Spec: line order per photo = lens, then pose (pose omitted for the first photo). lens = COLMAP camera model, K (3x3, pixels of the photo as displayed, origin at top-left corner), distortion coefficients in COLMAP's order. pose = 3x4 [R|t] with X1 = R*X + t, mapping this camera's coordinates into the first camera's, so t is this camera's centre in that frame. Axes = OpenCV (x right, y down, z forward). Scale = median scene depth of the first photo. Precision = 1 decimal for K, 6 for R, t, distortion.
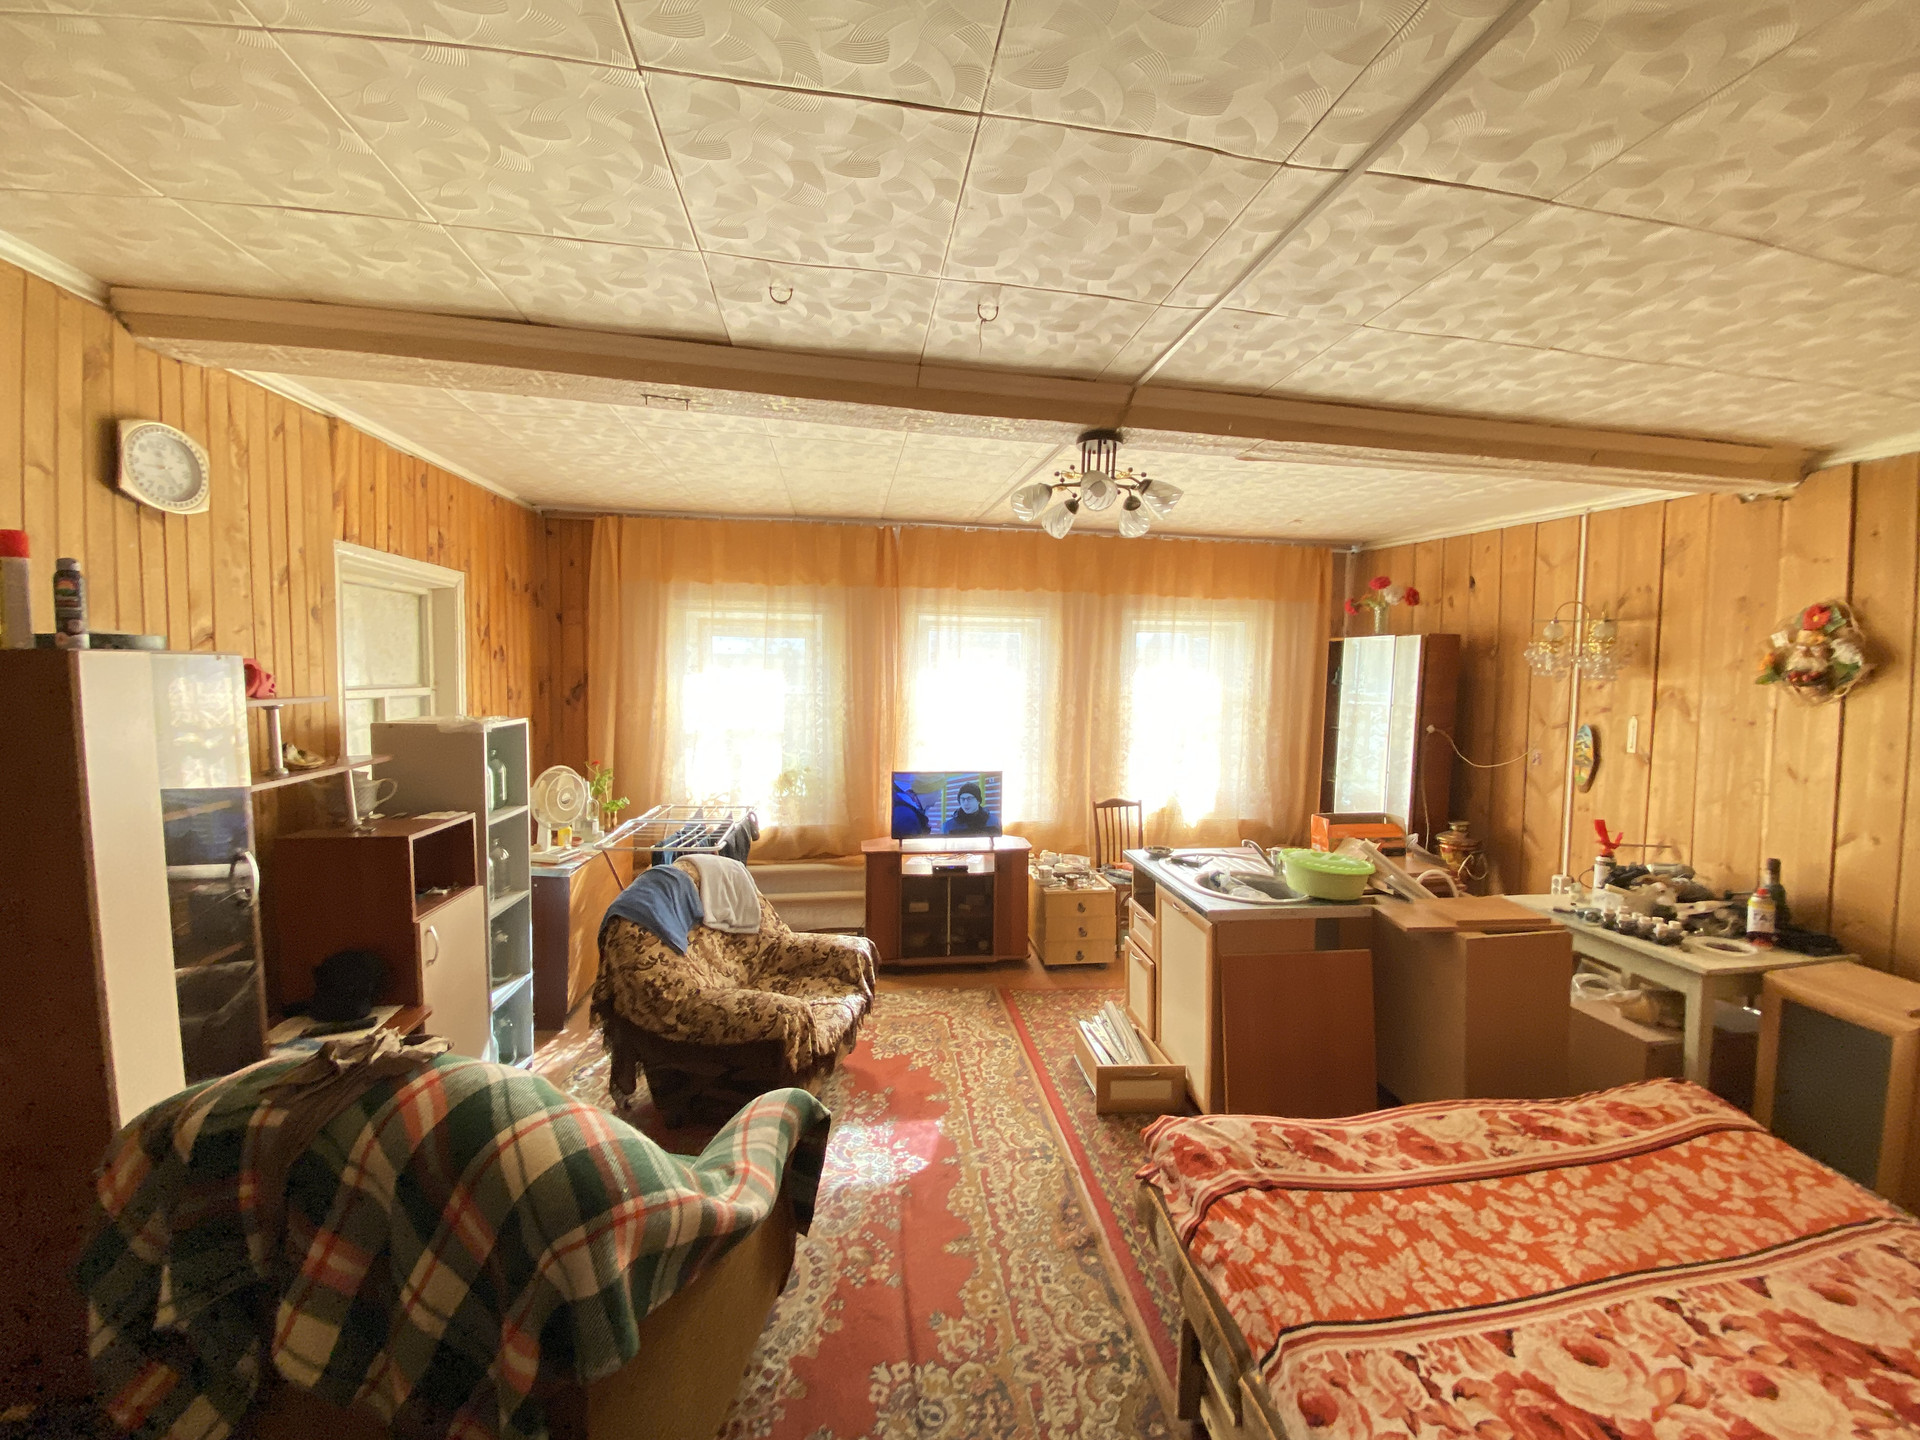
lens RADIAL K [[781.8, 0, 957.0], [0, 781.8, 721.9], [0, 0, 1]] dist [0.020790, -0.020235]
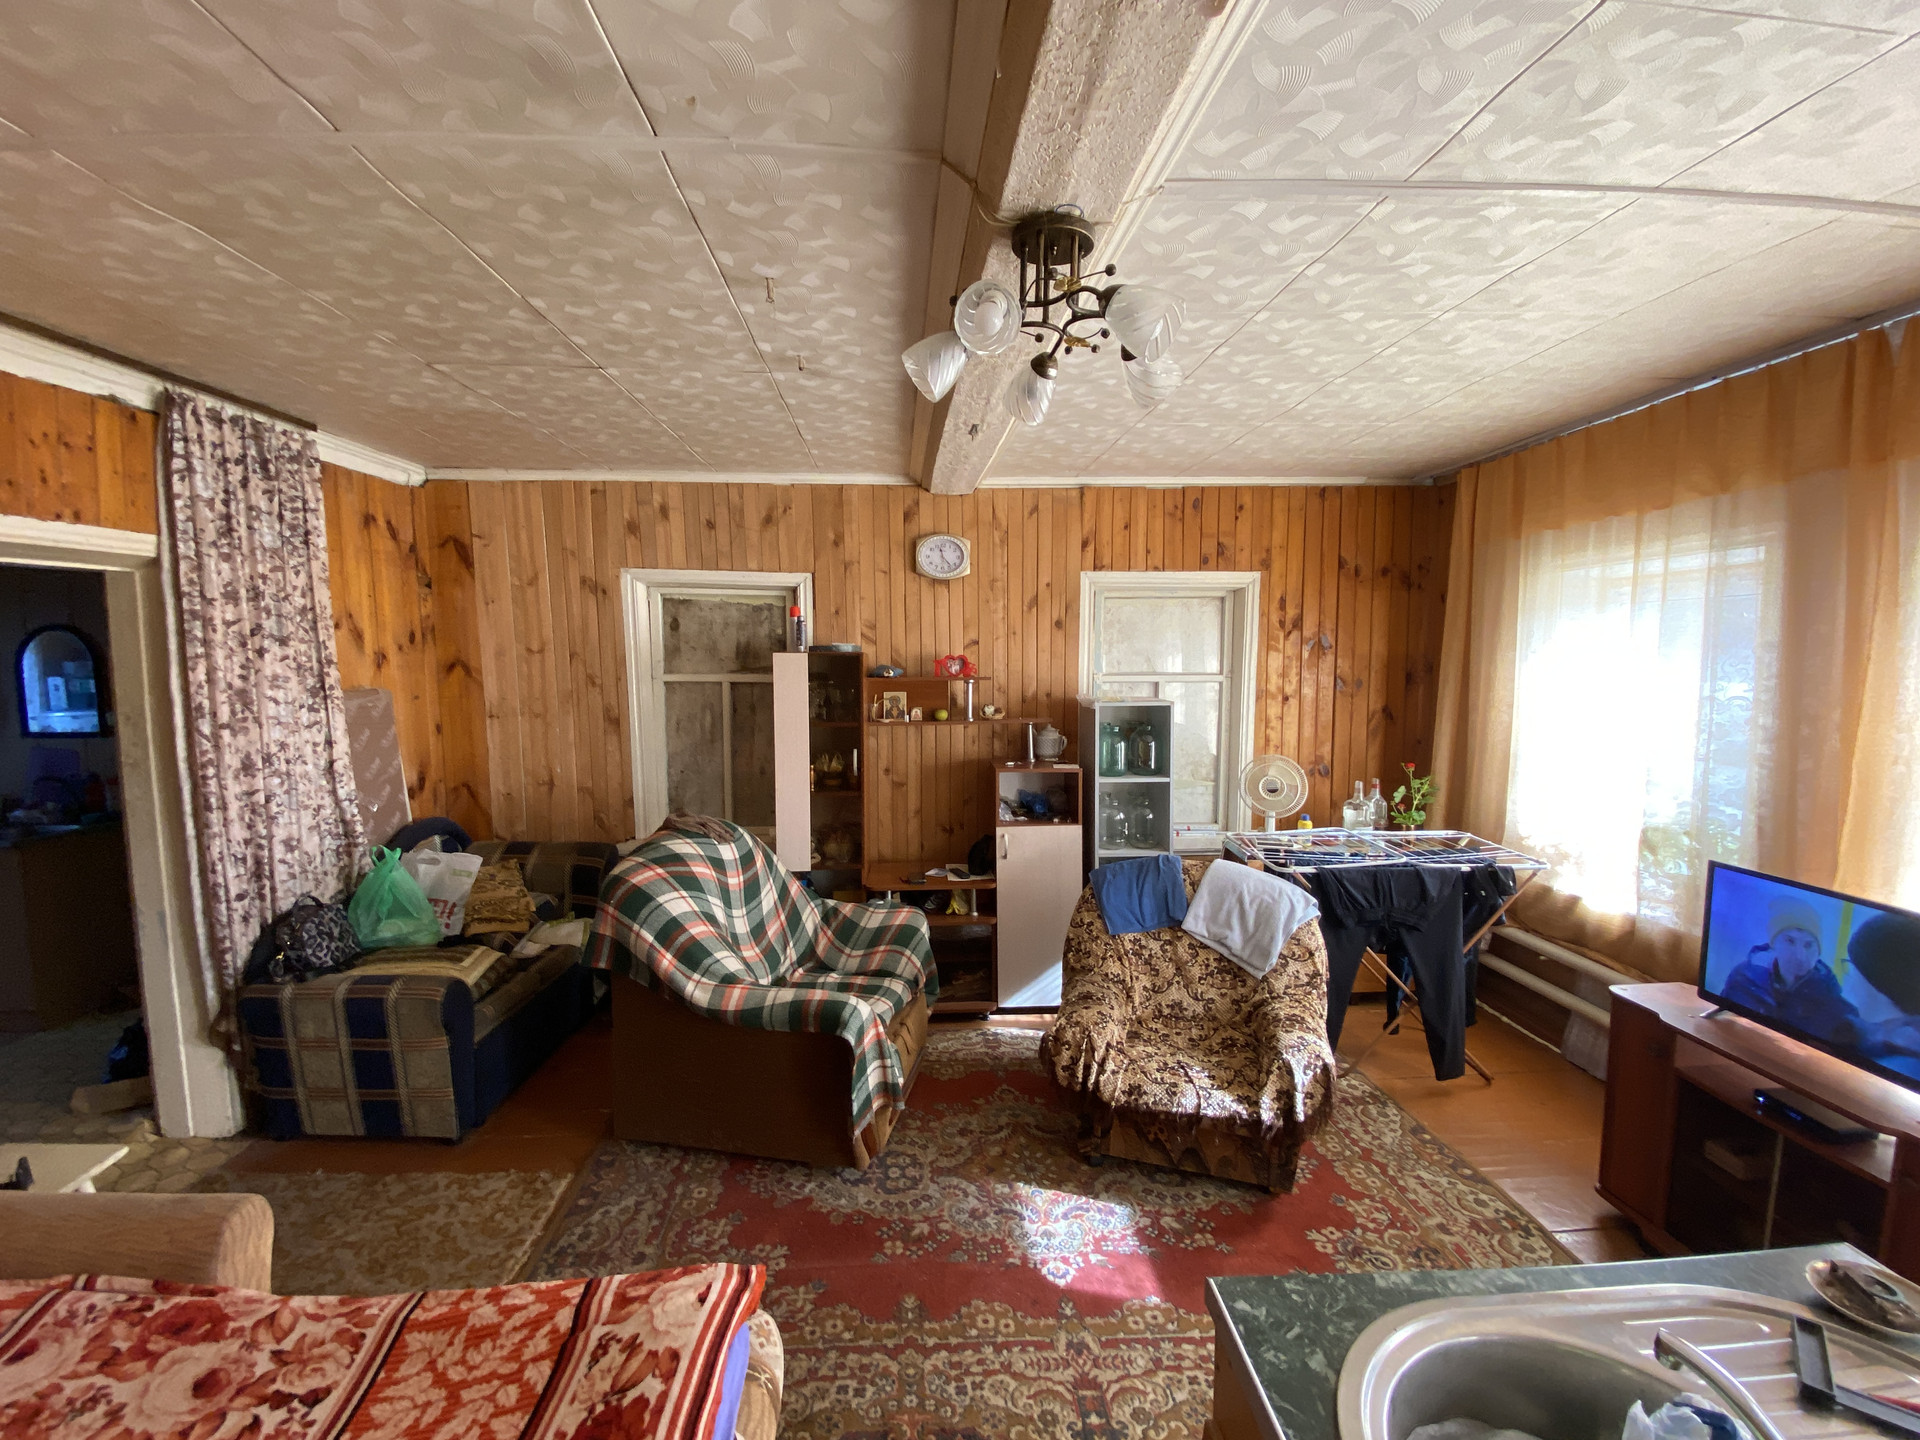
lens RADIAL K [[781.8, 0, 957.0], [0, 781.8, 721.9], [0, 0, 1]] dist [0.020790, -0.020235]
pose [[-0.077509, 0.067717, -0.994689, 0.707337], [-0.060576, 0.995528, 0.072494, -0.045927], [0.995150, 0.065873, -0.073060, 0.913280]]
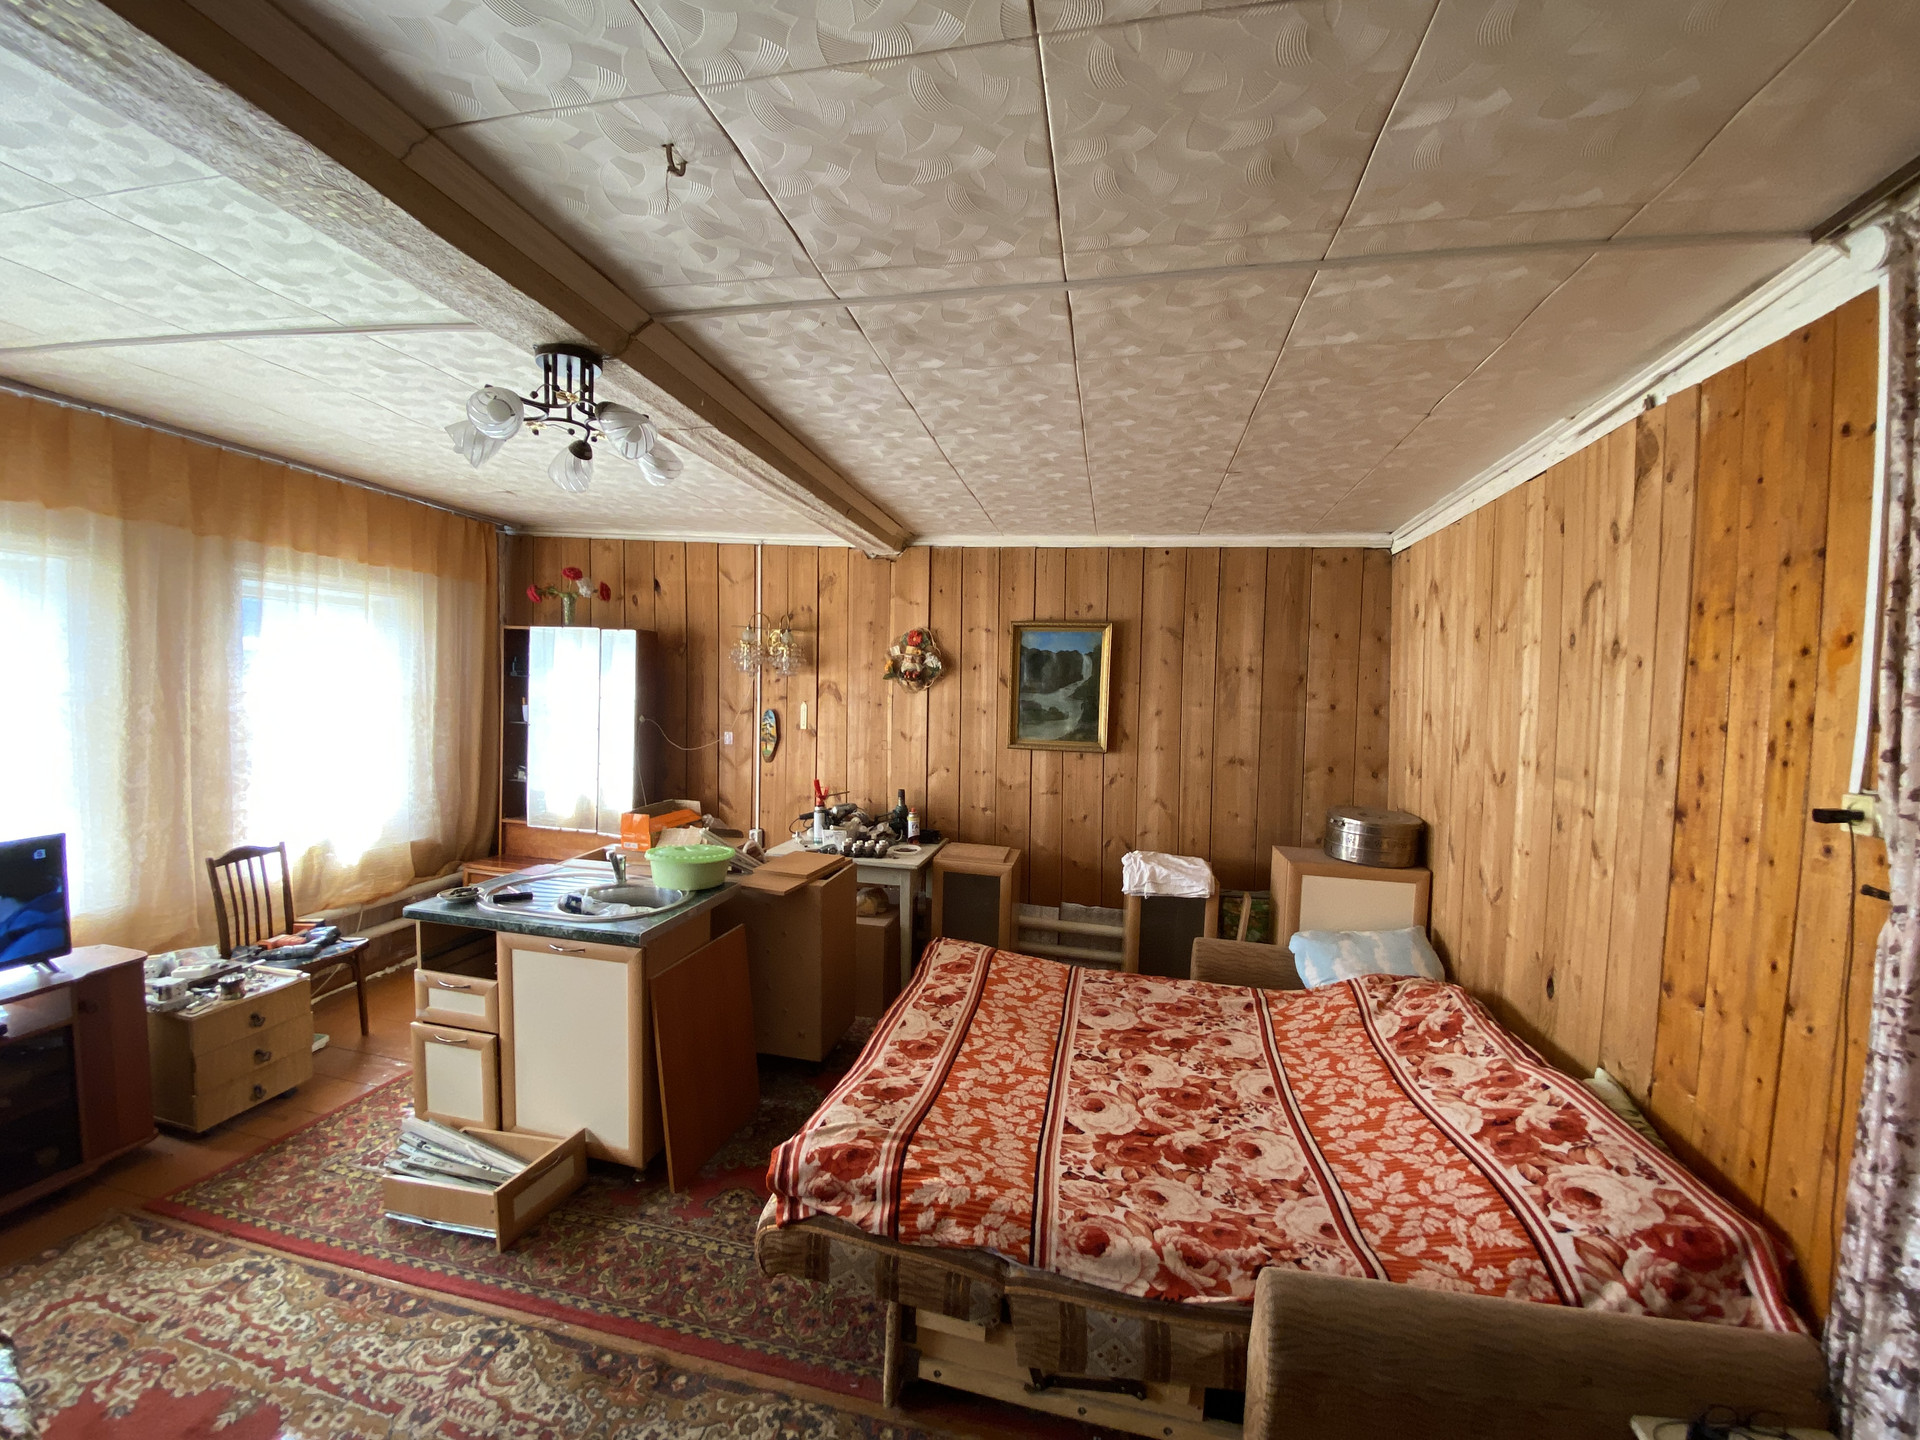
lens RADIAL K [[768.8, 0, 959.0], [0, 768.8, 732.2], [0, 0, 1]] dist [0.037761, -0.025856]
pose [[0.344093, -0.067045, 0.936539, -0.398662], [0.038085, 0.997623, 0.057425, -0.029069], [-0.938163, 0.015908, 0.345829, 0.382471]]
